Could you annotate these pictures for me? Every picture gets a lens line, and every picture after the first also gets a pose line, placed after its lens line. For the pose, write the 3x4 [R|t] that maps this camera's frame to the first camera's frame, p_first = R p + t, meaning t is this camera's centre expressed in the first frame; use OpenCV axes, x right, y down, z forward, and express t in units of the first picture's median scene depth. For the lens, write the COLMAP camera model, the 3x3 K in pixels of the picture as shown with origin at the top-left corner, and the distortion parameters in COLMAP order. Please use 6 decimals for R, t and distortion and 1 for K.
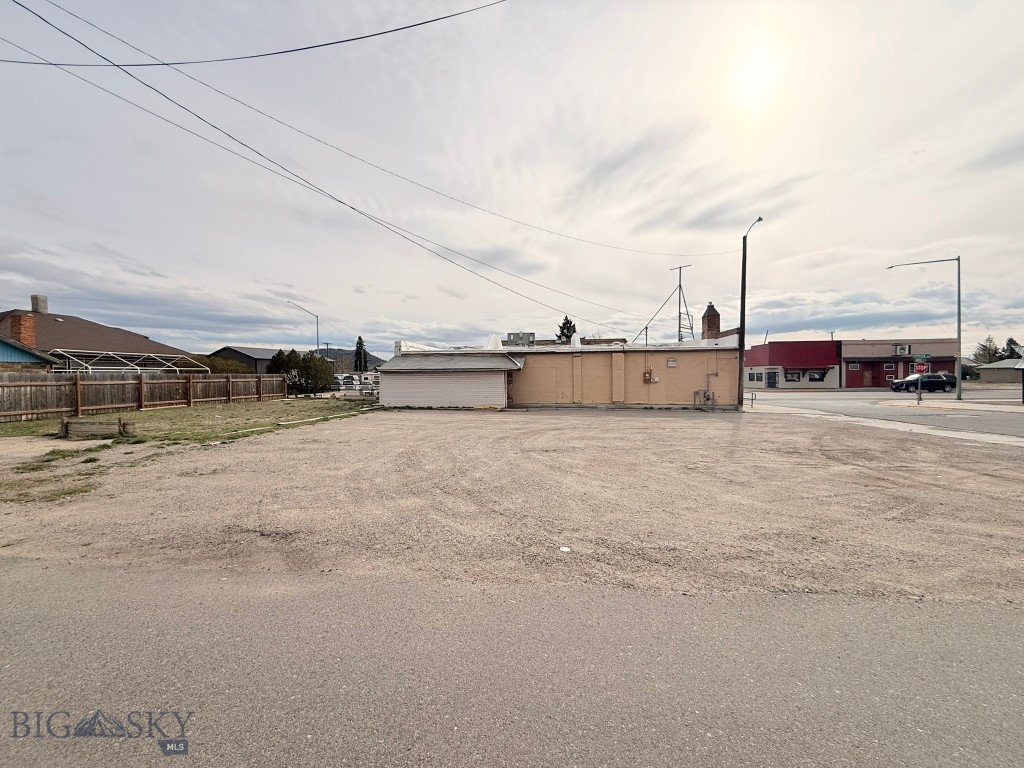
lens RADIAL K [[408.6, 0, 509.1], [0, 408.6, 379.6], [0, 0, 1]] dist [-0.001887, -0.001073]
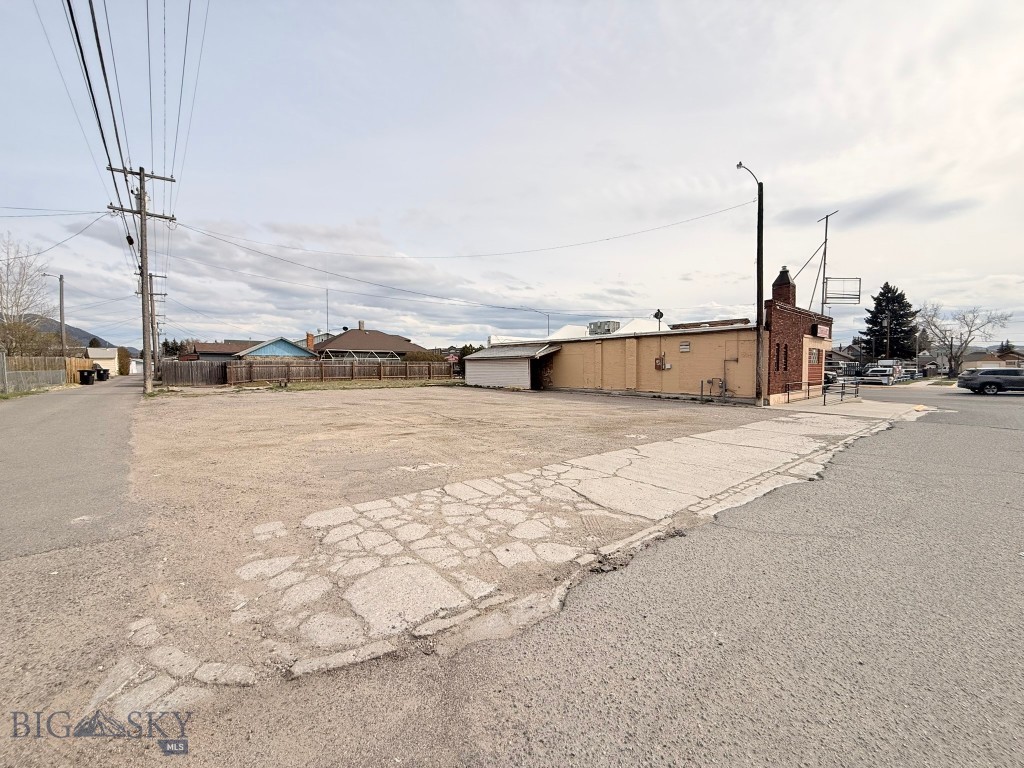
lens RADIAL K [[408.6, 0, 507.1], [0, 408.6, 382.0], [0, 0, 1]] dist [-0.001887, -0.001073]
pose [[0.726985, 0.030606, -0.685971, 0.724110], [-0.010249, 0.999379, 0.033727, 0.008175], [0.686577, -0.017489, 0.726847, 0.088548]]
